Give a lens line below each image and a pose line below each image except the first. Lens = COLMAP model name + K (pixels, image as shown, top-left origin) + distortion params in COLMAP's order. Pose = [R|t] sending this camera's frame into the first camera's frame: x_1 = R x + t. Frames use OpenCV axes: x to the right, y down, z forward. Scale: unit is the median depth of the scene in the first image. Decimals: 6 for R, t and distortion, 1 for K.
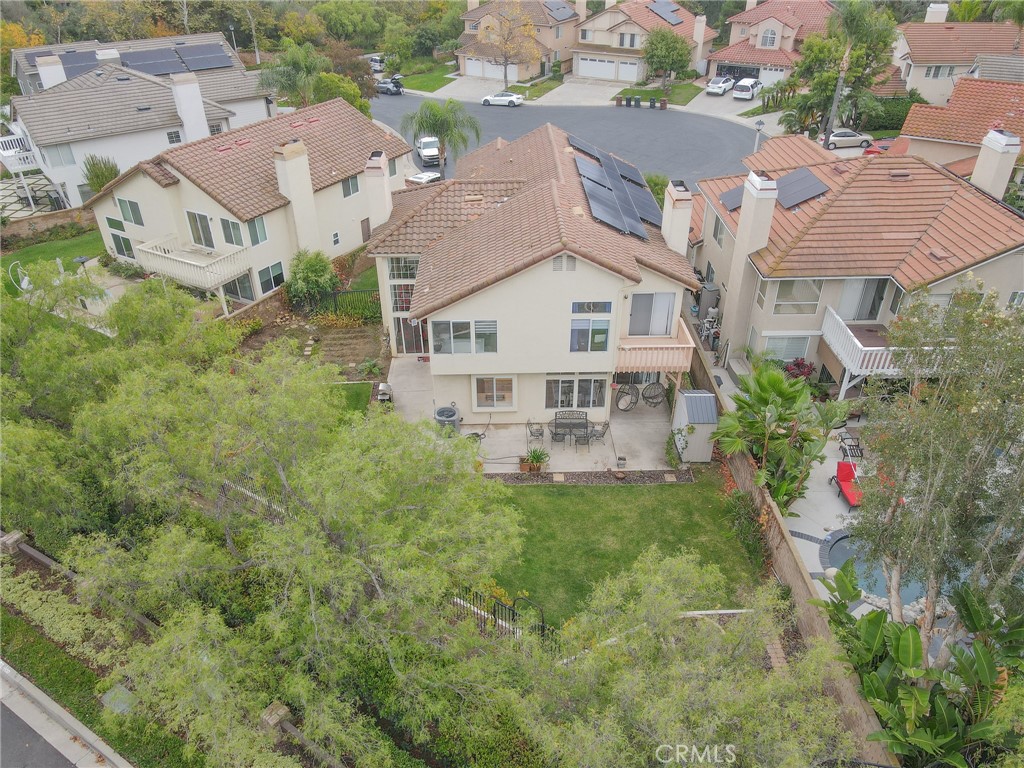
lens RADIAL K [[747.8, 0, 511.9], [0, 747.8, 384.5], [0, 0, 1]] dist [0.023095, 0.002758]
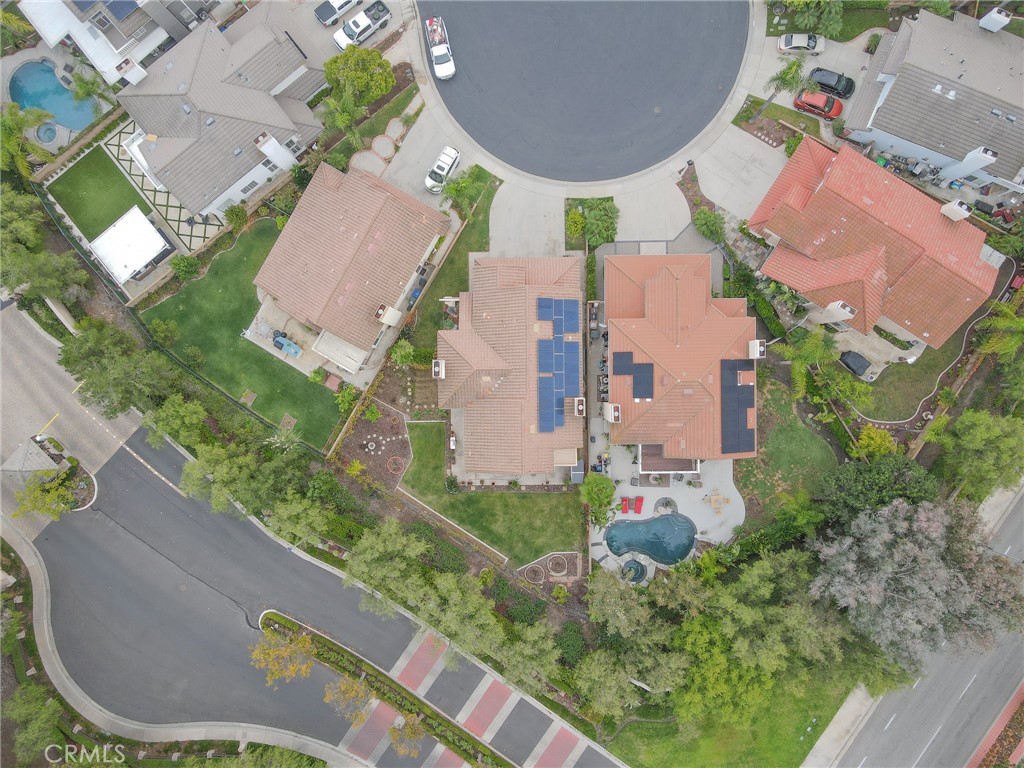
lens RADIAL K [[747.8, 0, 512.2], [0, 747.8, 381.6], [0, 0, 1]] dist [0.023095, 0.002758]
pose [[0.999732, 0.010379, -0.020688, 0.069639], [0.011798, 0.540474, 0.841278, -2.197464], [0.019913, -0.841296, 0.540207, -0.123964]]
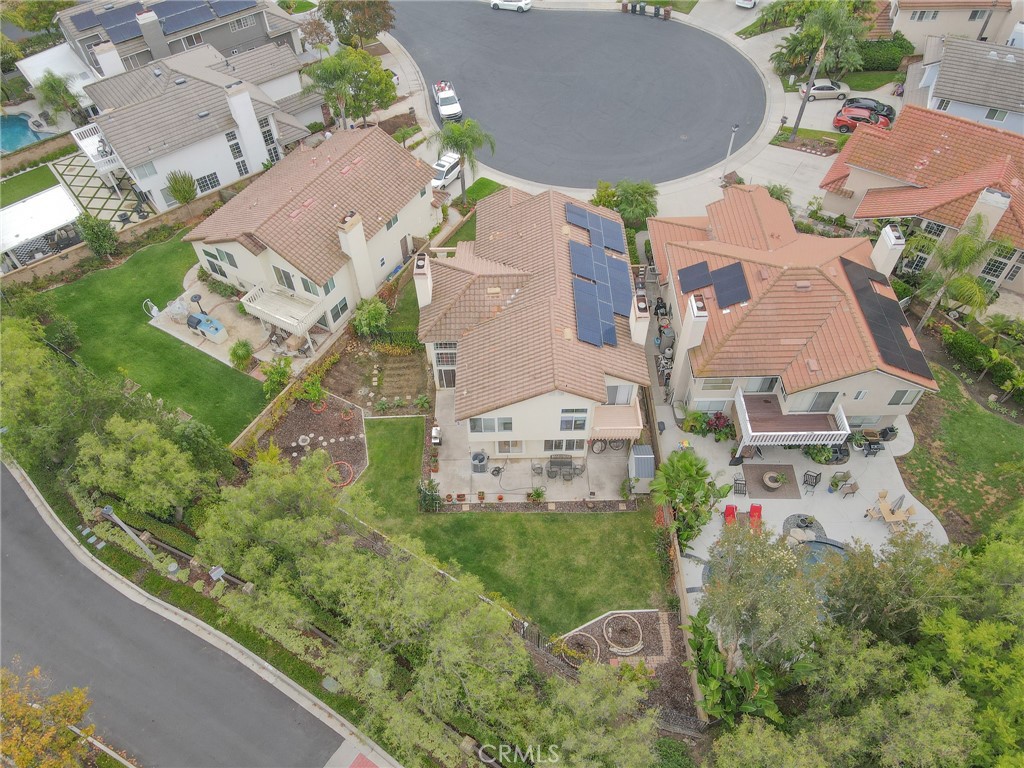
lens RADIAL K [[747.8, 0, 511.9], [0, 747.8, 385.5], [0, 0, 1]] dist [0.023095, 0.002758]
pose [[0.999956, -0.000706, -0.009364, -0.005764], [0.003631, 0.948681, 0.316213, -0.576161], [0.008660, -0.316233, 0.948642, -0.388123]]
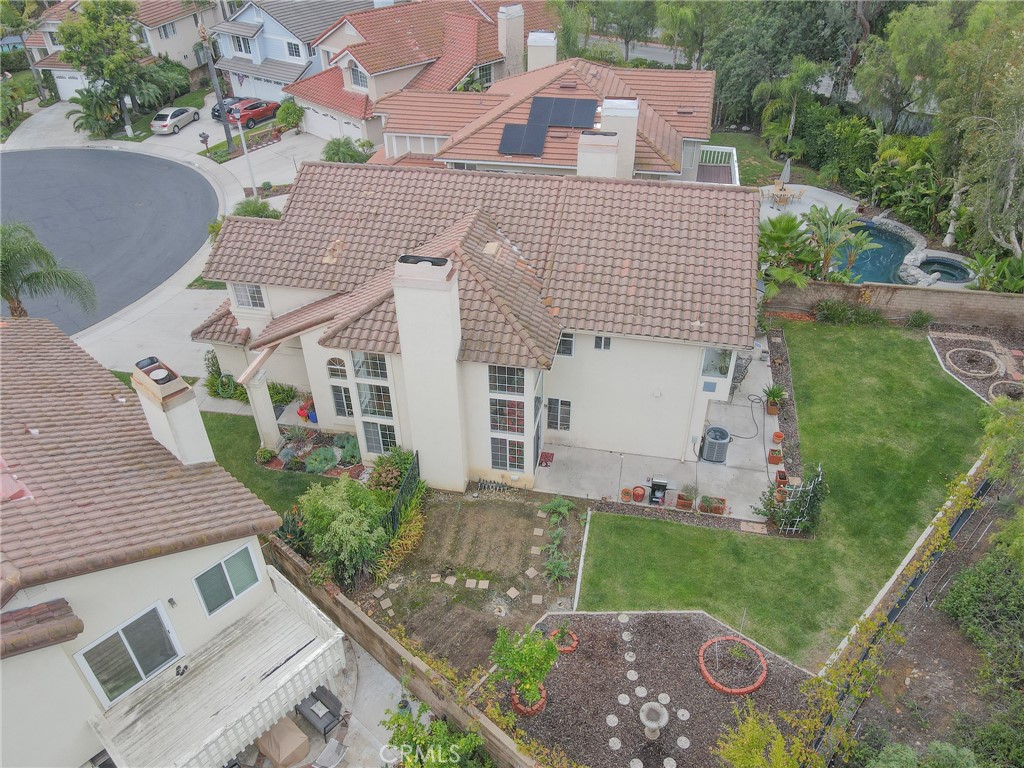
lens RADIAL K [[747.8, 0, 506.1], [0, 747.8, 384.0], [0, 0, 1]] dist [0.023095, 0.002758]
pose [[0.224137, -0.575148, 0.786745, -0.802957], [0.542310, 0.744356, 0.389659, -0.484839], [-0.809730, 0.339323, 0.478746, 0.751262]]
